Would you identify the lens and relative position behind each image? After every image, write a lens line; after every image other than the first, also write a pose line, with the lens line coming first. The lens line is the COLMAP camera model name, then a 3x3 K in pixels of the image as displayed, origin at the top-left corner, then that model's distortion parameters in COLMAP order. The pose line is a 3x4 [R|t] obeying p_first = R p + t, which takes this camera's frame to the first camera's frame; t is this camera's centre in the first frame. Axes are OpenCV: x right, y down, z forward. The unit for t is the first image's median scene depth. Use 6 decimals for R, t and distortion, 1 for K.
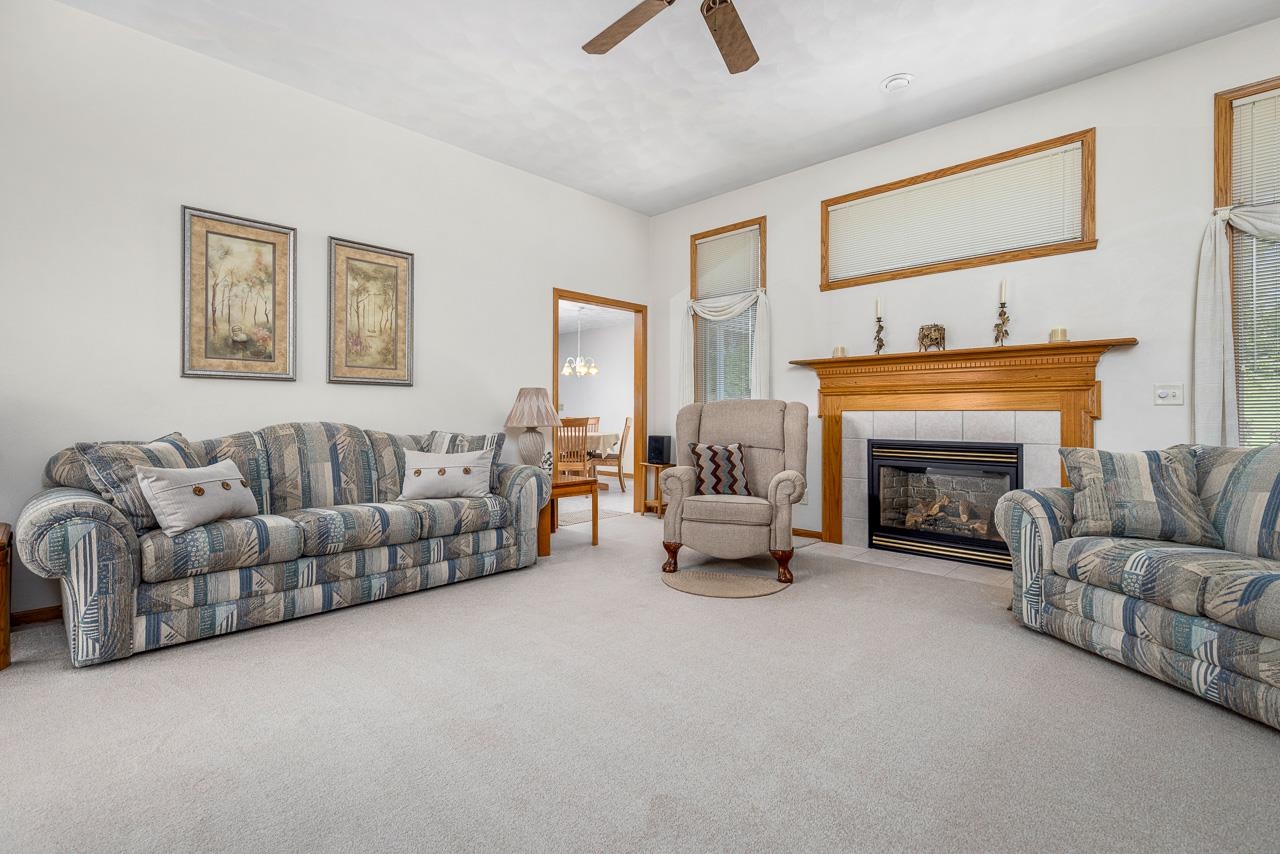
lens RADIAL K [[573.5, 0, 639.6], [0, 573.5, 416.6], [0, 0, 1]] dist [0.006997, -0.001063]
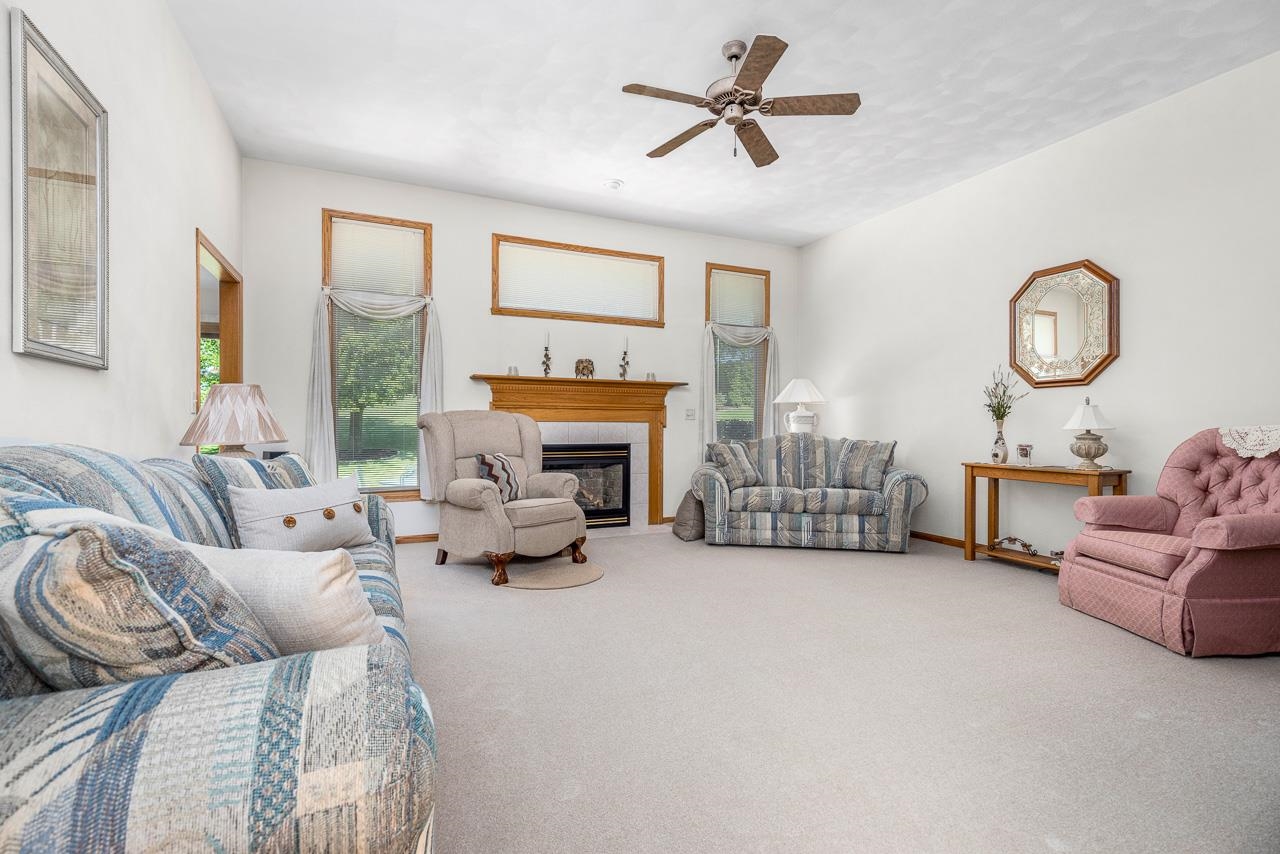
lens RADIAL K [[573.5, 0, 611.5], [0, 573.5, 433.9], [0, 0, 1]] dist [0.006997, -0.001063]
pose [[0.396266, -0.016915, 0.917980, -0.822250], [0.000322, 0.999833, 0.018284, -0.007593], [-0.918136, -0.006949, 0.396205, 0.451996]]
